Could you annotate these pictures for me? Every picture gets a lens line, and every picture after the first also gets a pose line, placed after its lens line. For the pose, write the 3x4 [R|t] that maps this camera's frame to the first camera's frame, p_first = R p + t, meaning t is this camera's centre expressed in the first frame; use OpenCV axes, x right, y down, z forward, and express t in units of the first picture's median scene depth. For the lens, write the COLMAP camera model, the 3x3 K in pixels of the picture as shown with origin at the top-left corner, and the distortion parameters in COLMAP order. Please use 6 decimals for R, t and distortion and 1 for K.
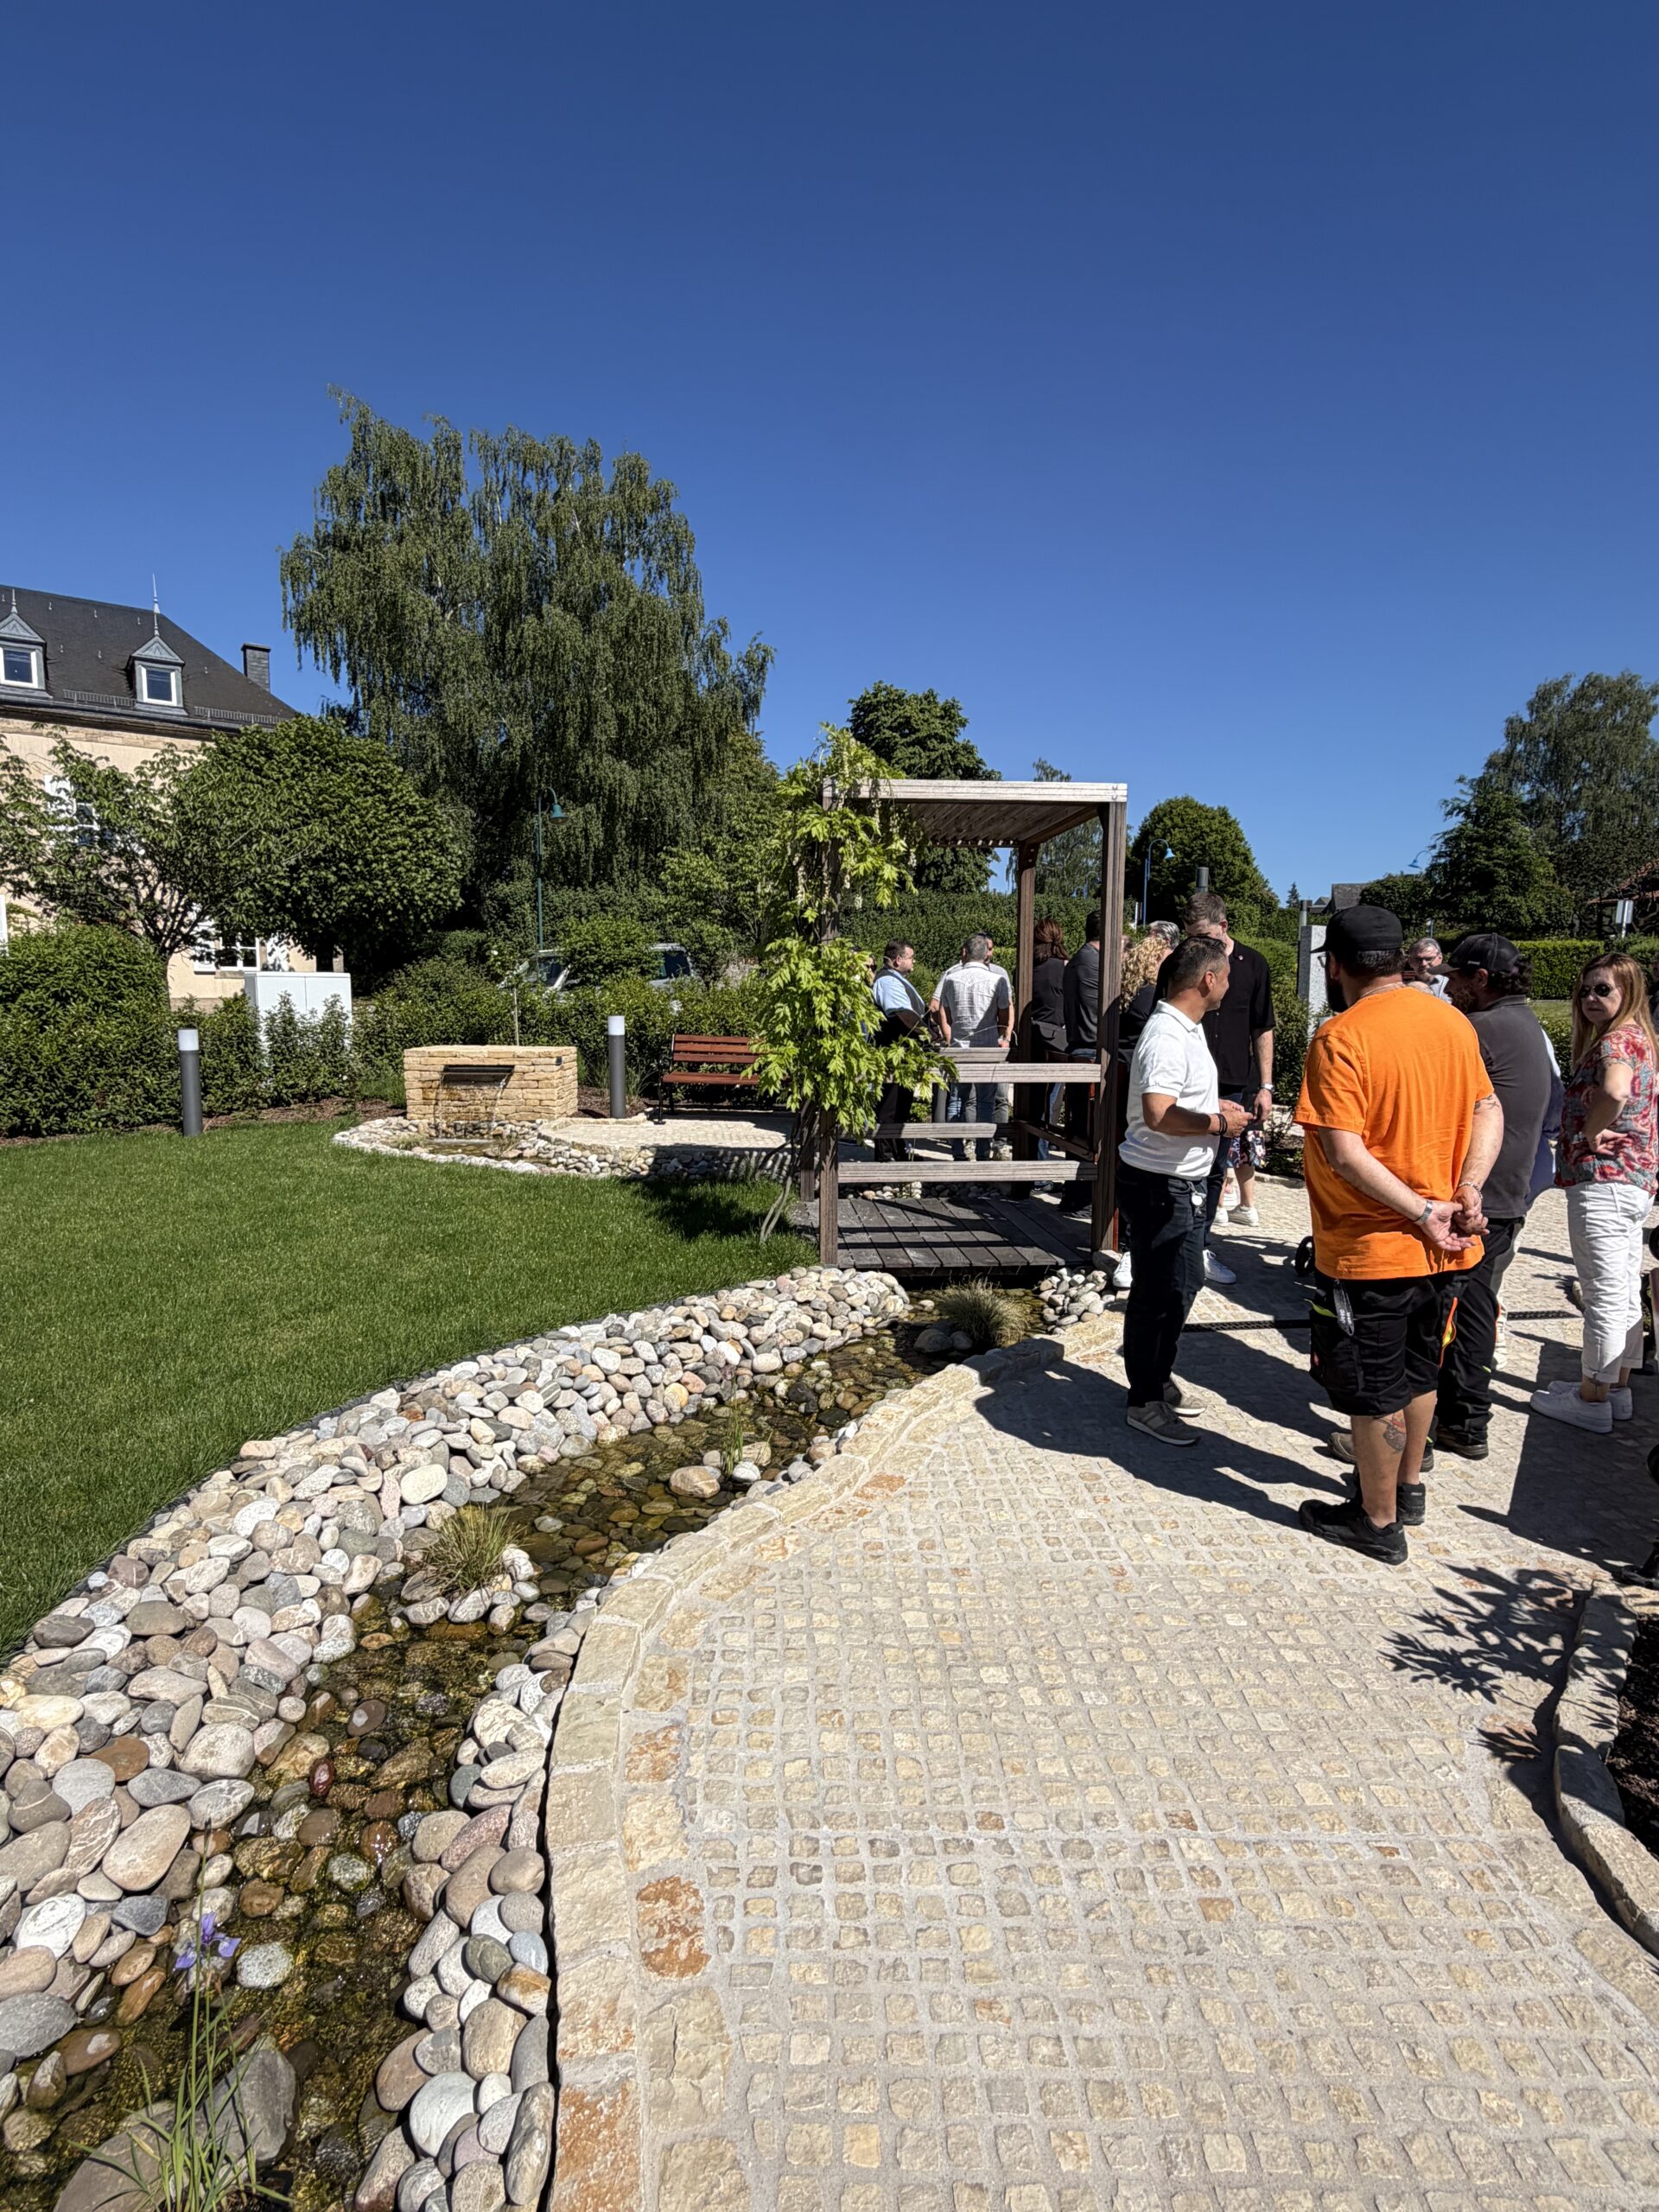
lens RADIAL K [[1154.8, 0, 823.1], [0, 1154.8, 1109.1], [0, 0, 1]] dist [-0.002977, 0.001940]
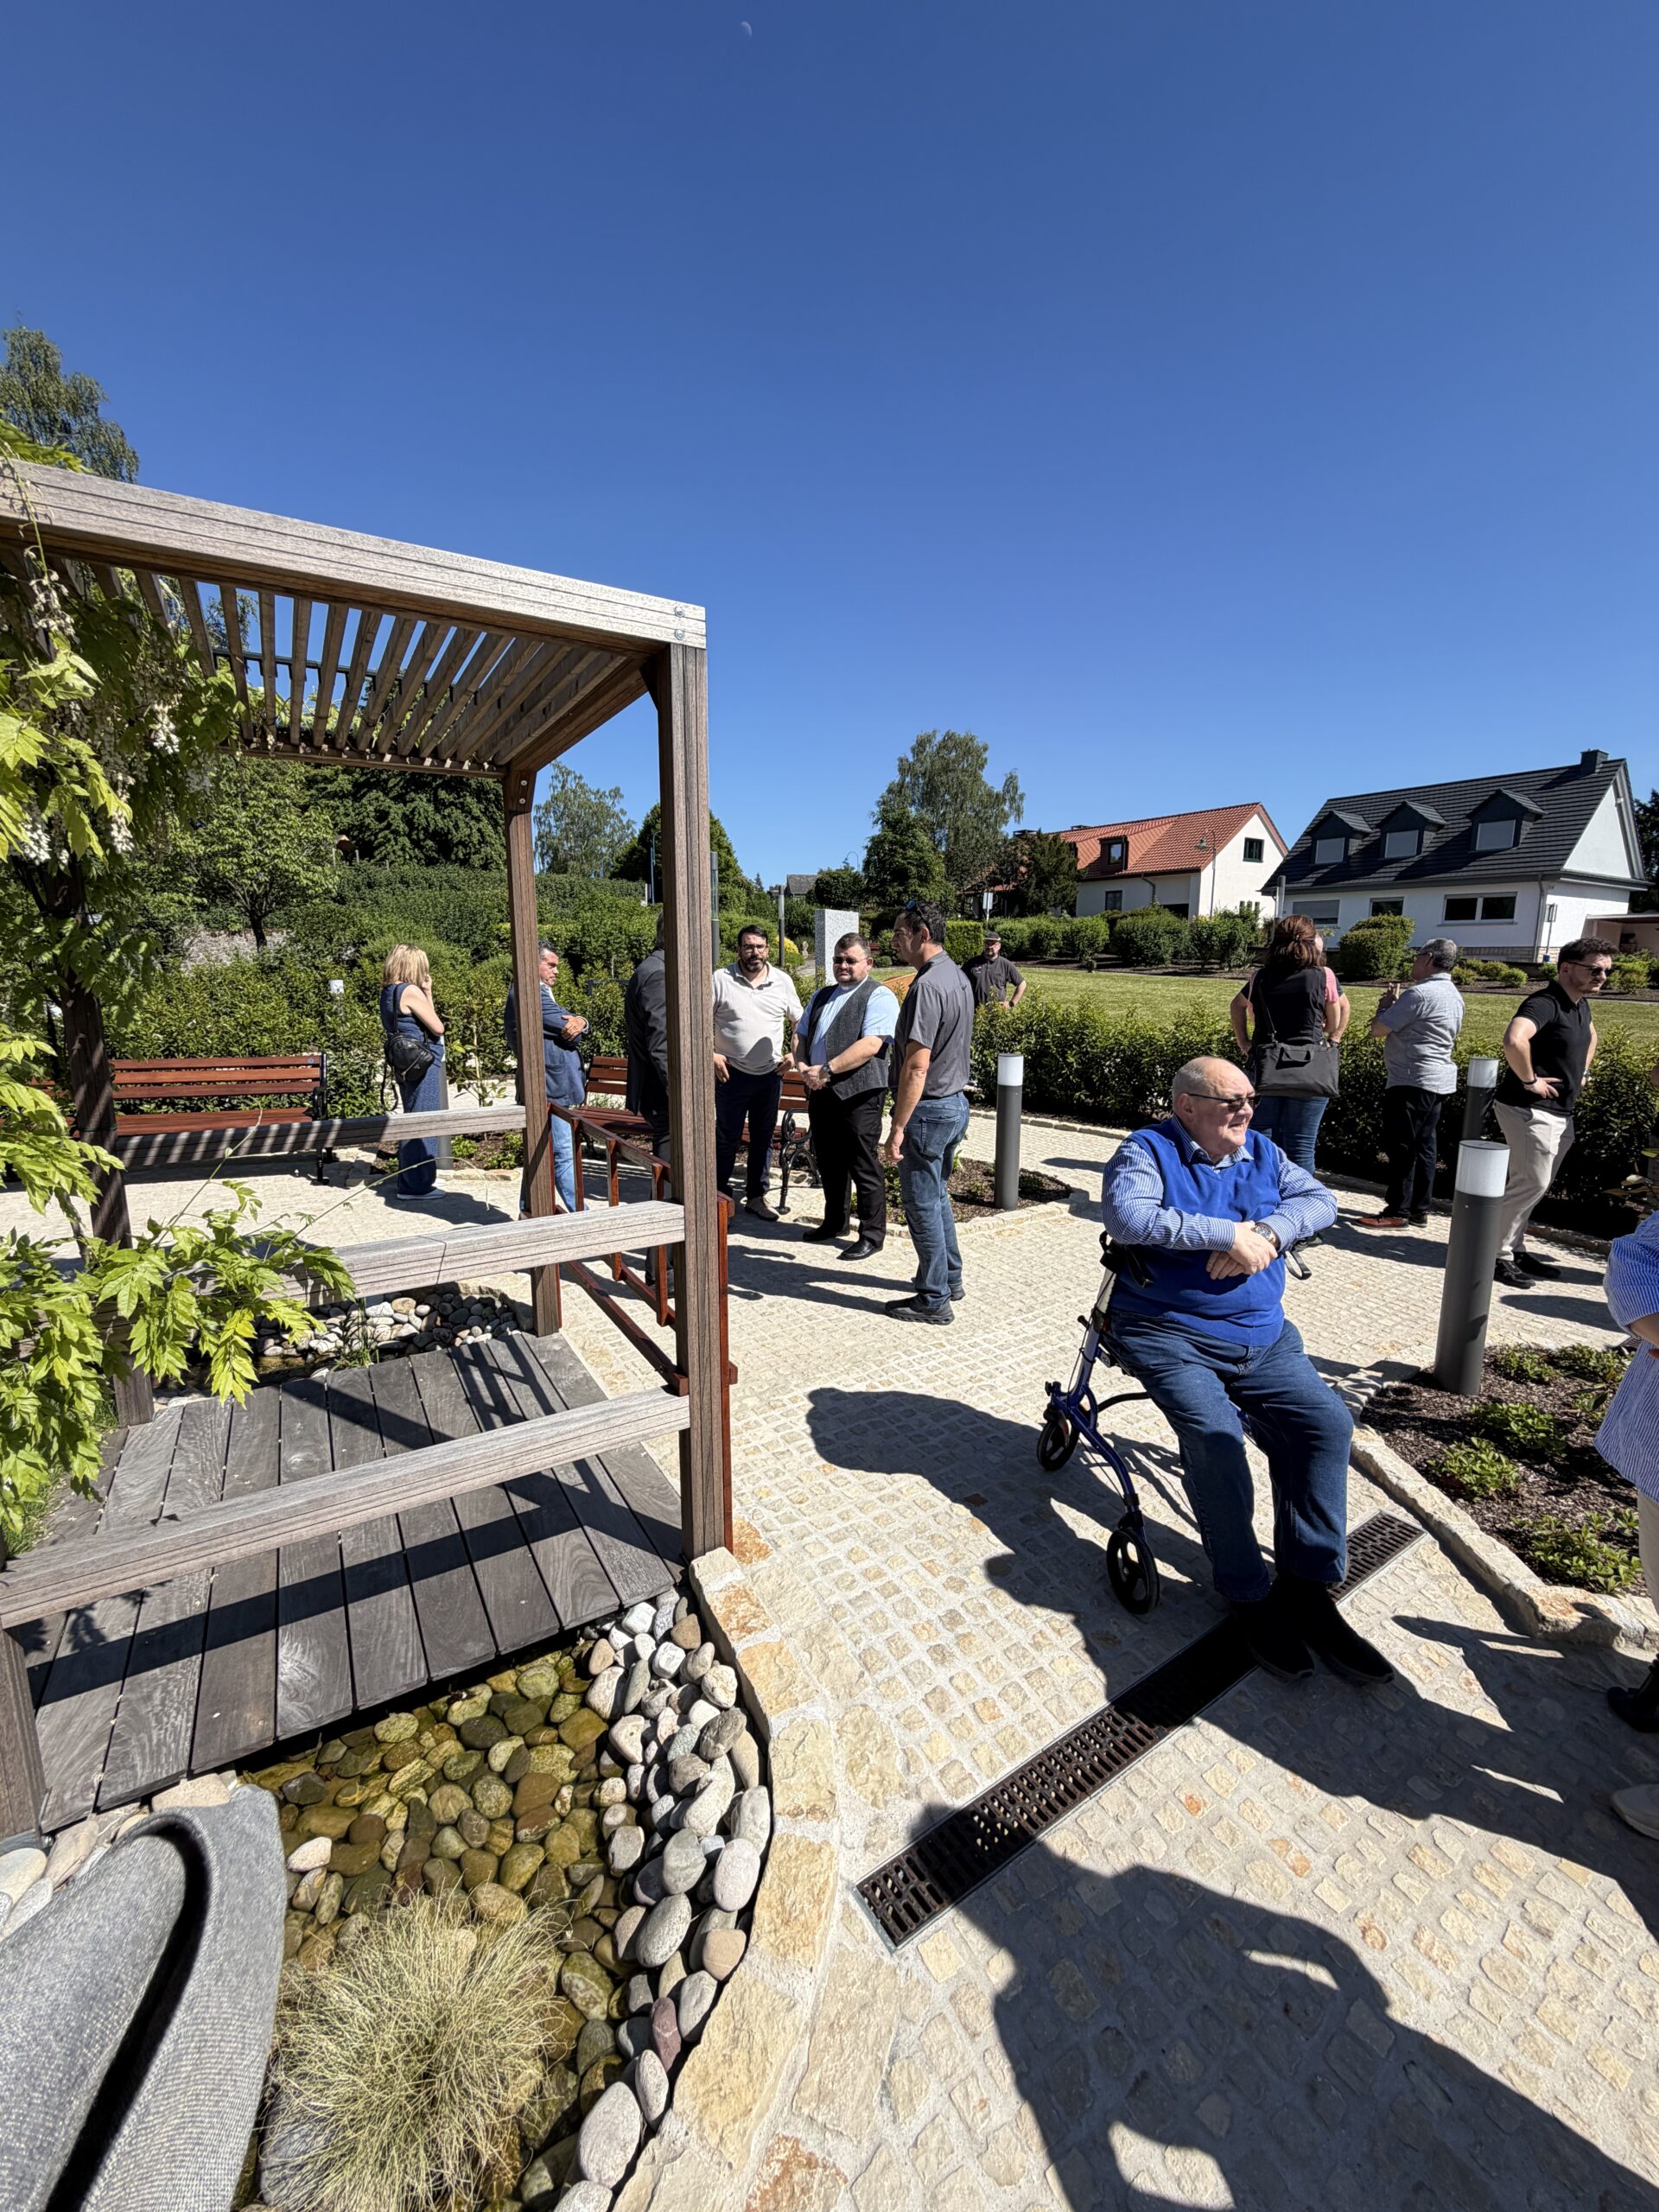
lens RADIAL K [[887.4, 0, 831.4], [0, 887.4, 1099.6], [0, 0, 1]] dist [-0.000669, 0.000940]
pose [[0.892631, -0.077520, 0.444072, 0.023105], [0.050058, 0.996056, 0.073256, -0.018626], [-0.447999, -0.043161, 0.892991, 0.110573]]
